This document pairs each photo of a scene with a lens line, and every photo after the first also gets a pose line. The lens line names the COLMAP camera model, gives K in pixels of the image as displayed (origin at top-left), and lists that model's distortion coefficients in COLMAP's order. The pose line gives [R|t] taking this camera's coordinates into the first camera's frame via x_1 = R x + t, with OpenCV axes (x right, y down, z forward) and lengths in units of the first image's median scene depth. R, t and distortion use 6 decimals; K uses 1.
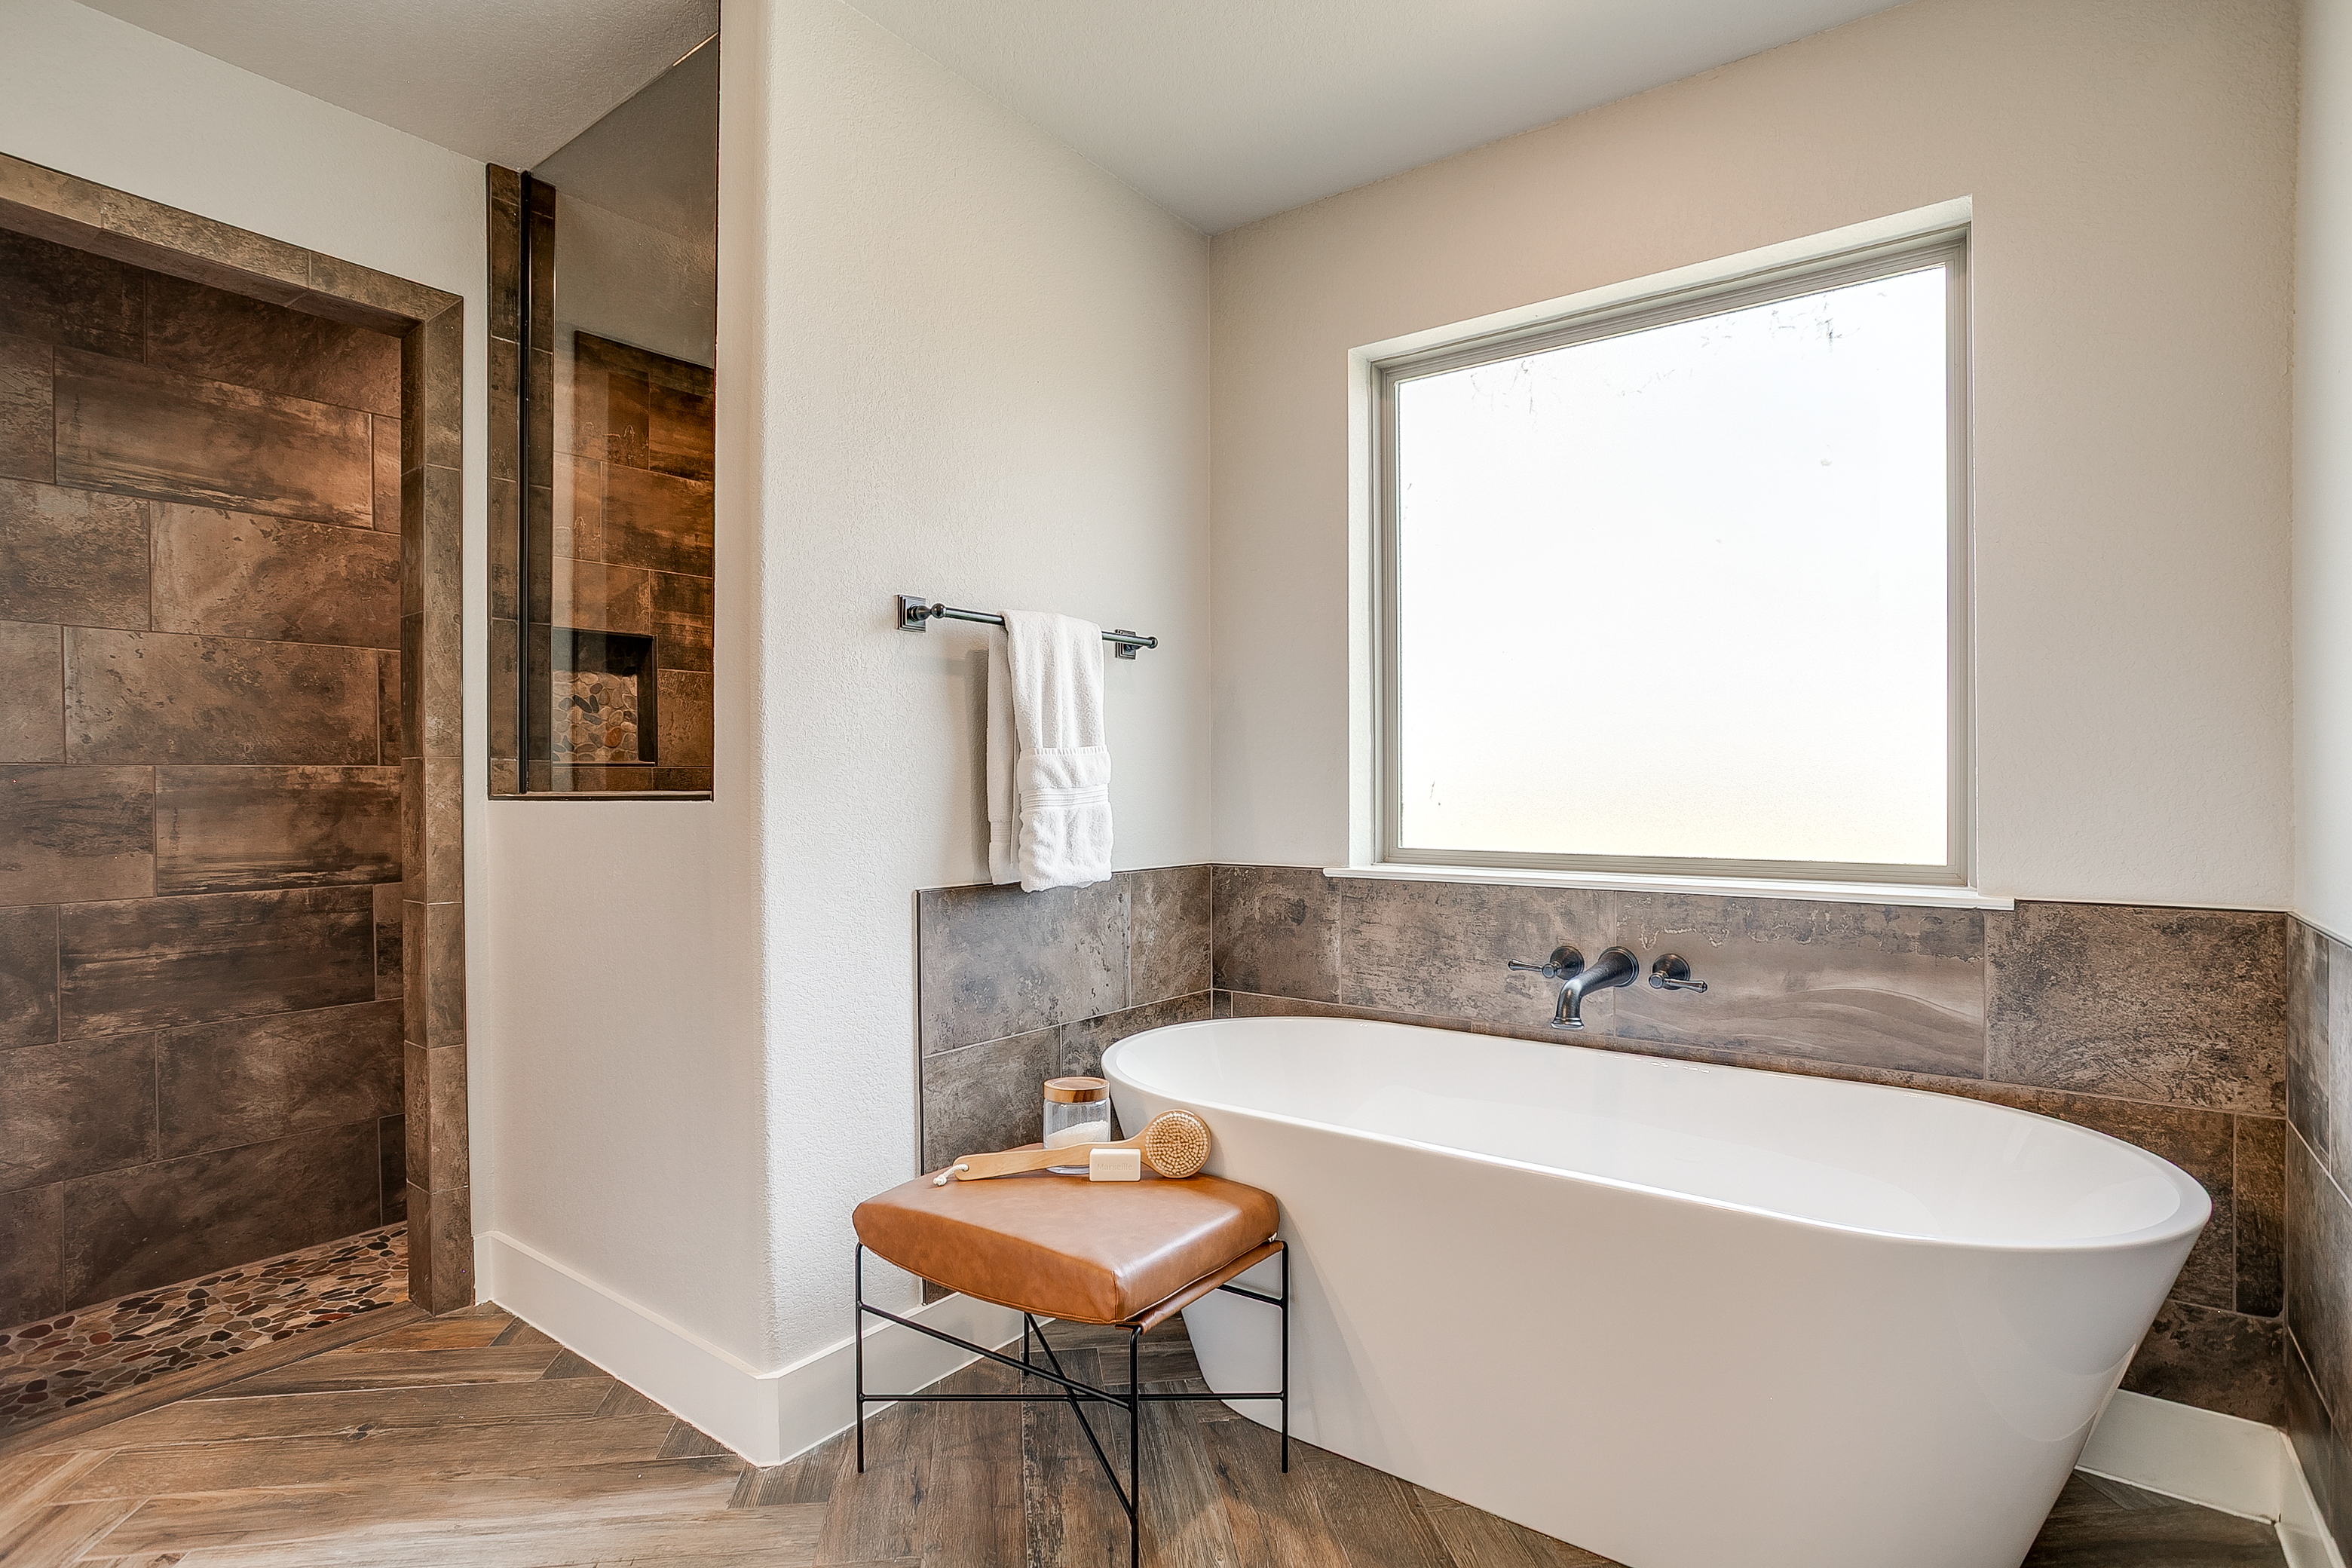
lens RADIAL K [[1179.5, 0, 1149.3], [0, 1179.5, 772.6], [0, 0, 1]] dist [-0.072163, 0.046998]
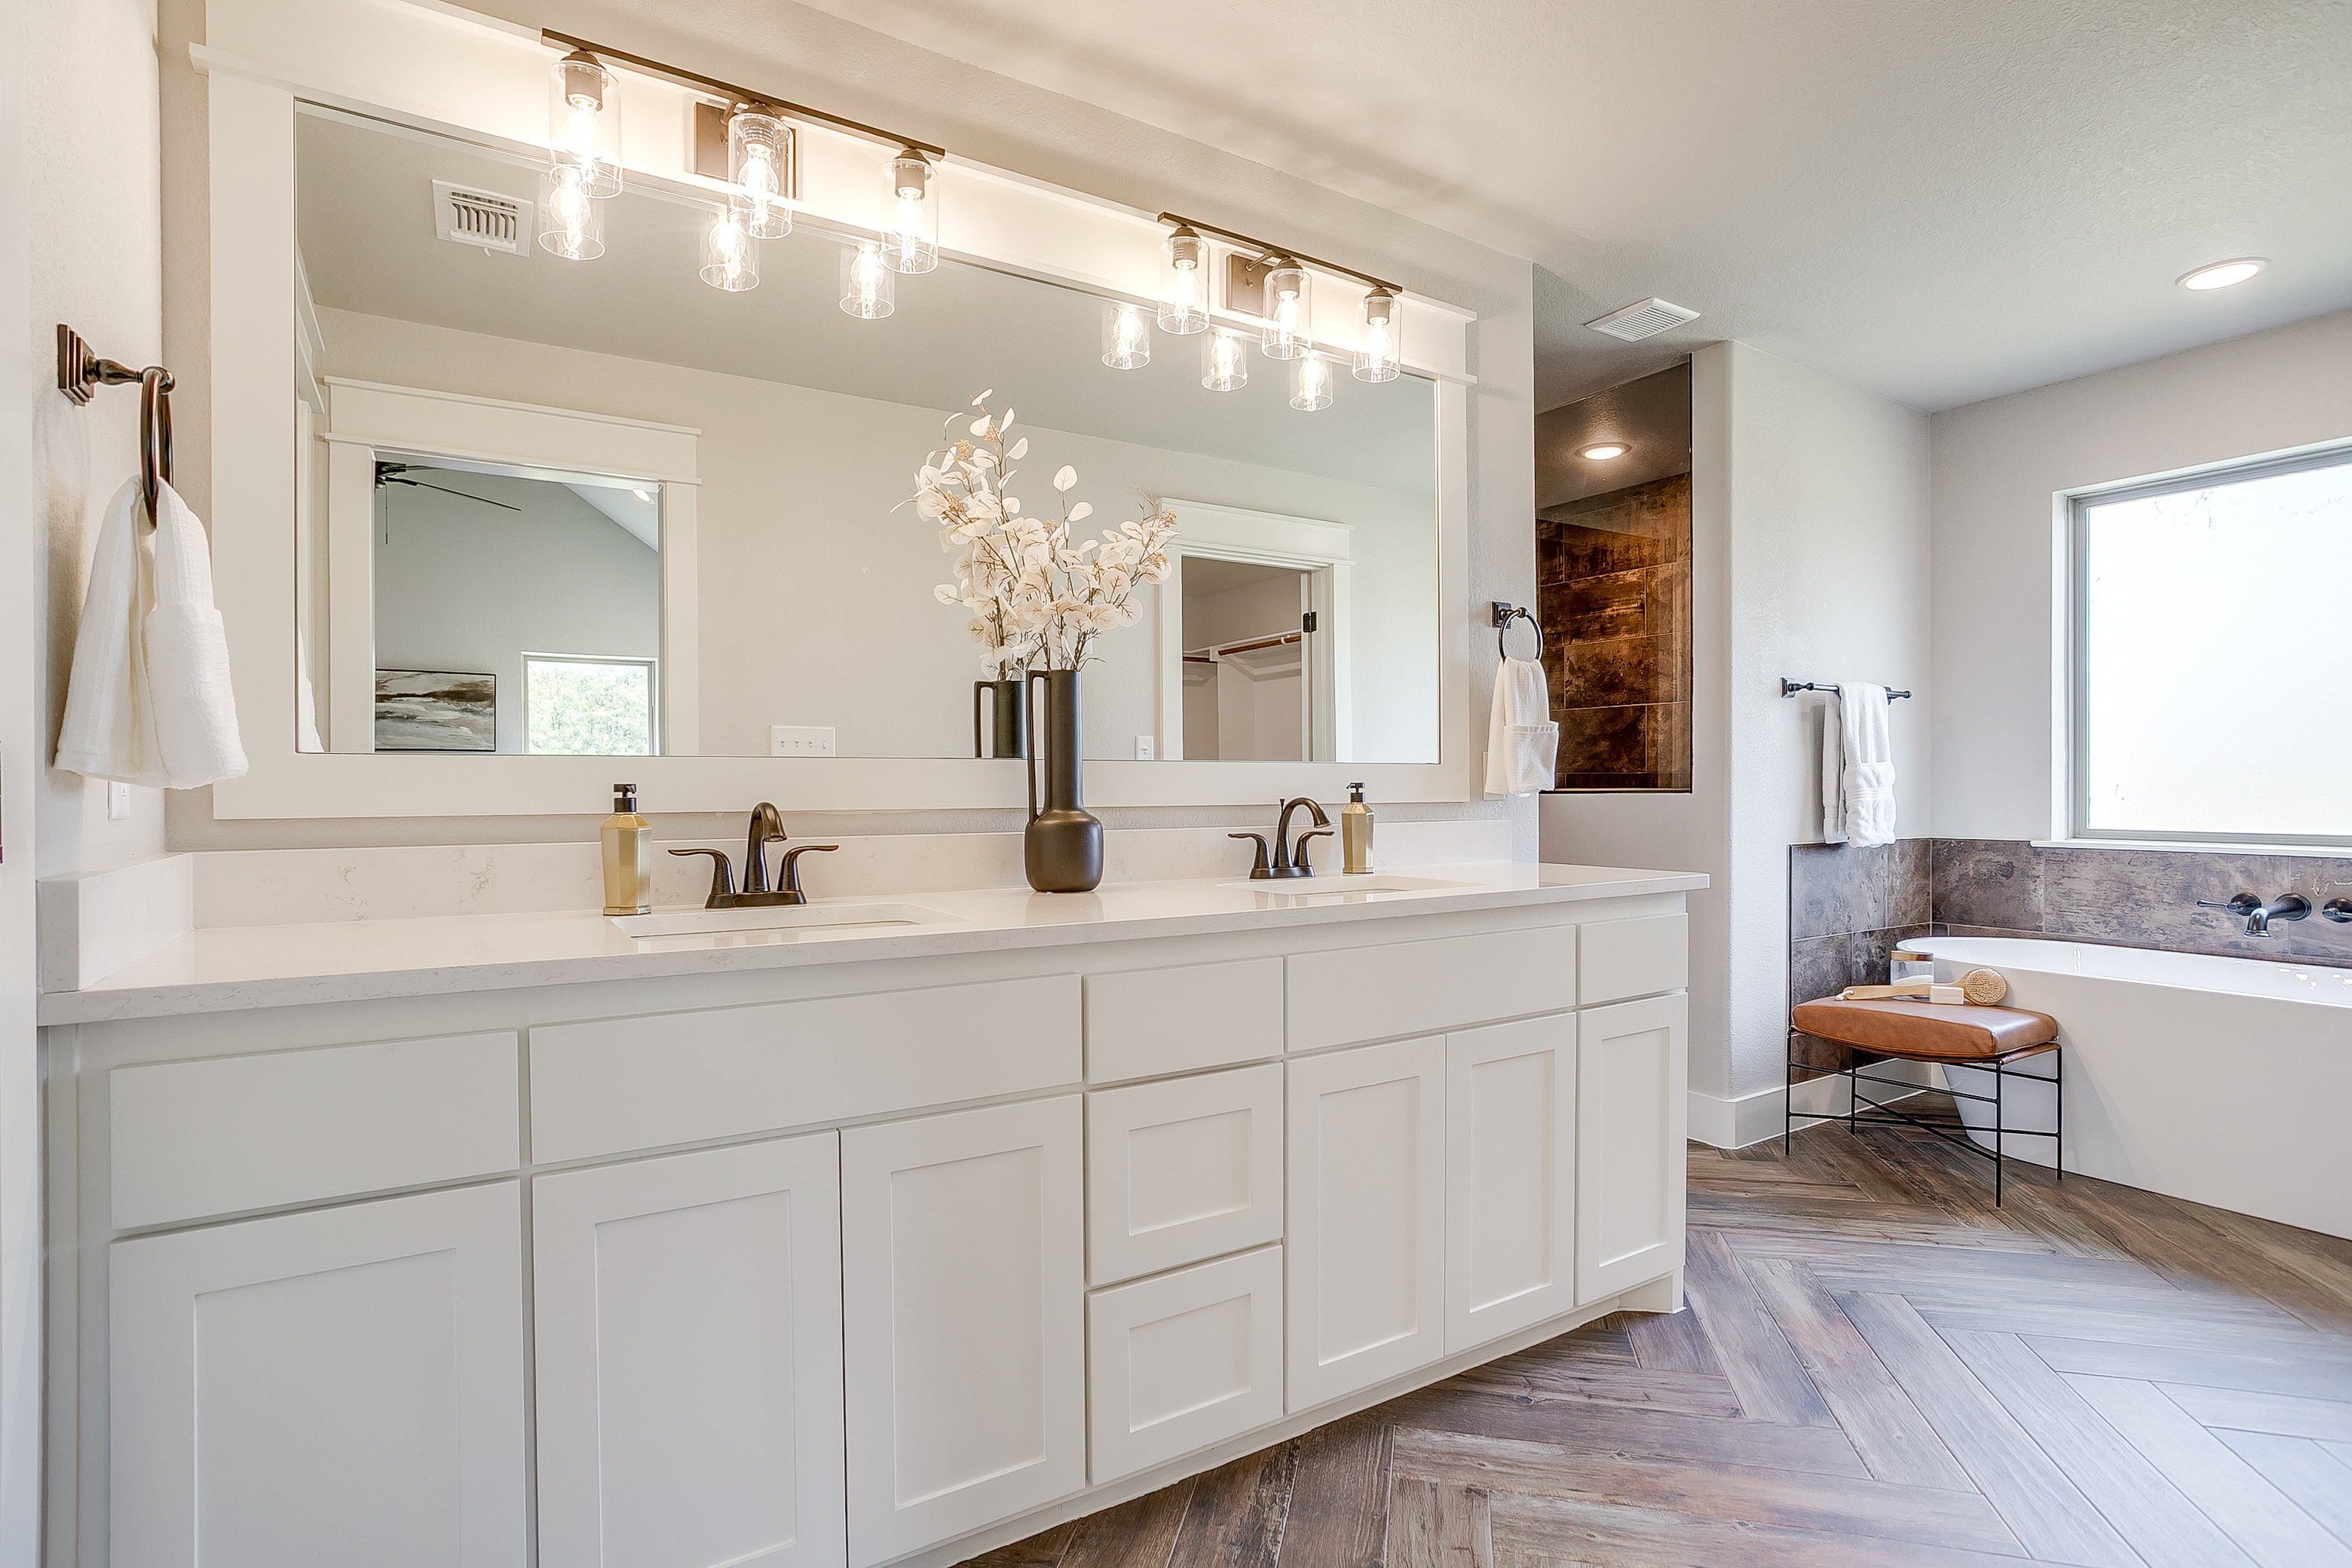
lens RADIAL K [[1164.3, 0, 1135.0], [0, 1164.3, 778.2], [0, 0, 1]] dist [-0.060363, 0.028661]
pose [[0.932839, -0.000556, -0.360293, -0.448889], [0.001734, 0.999994, 0.002945, -0.005503], [0.360289, -0.003372, 0.932835, -0.859126]]
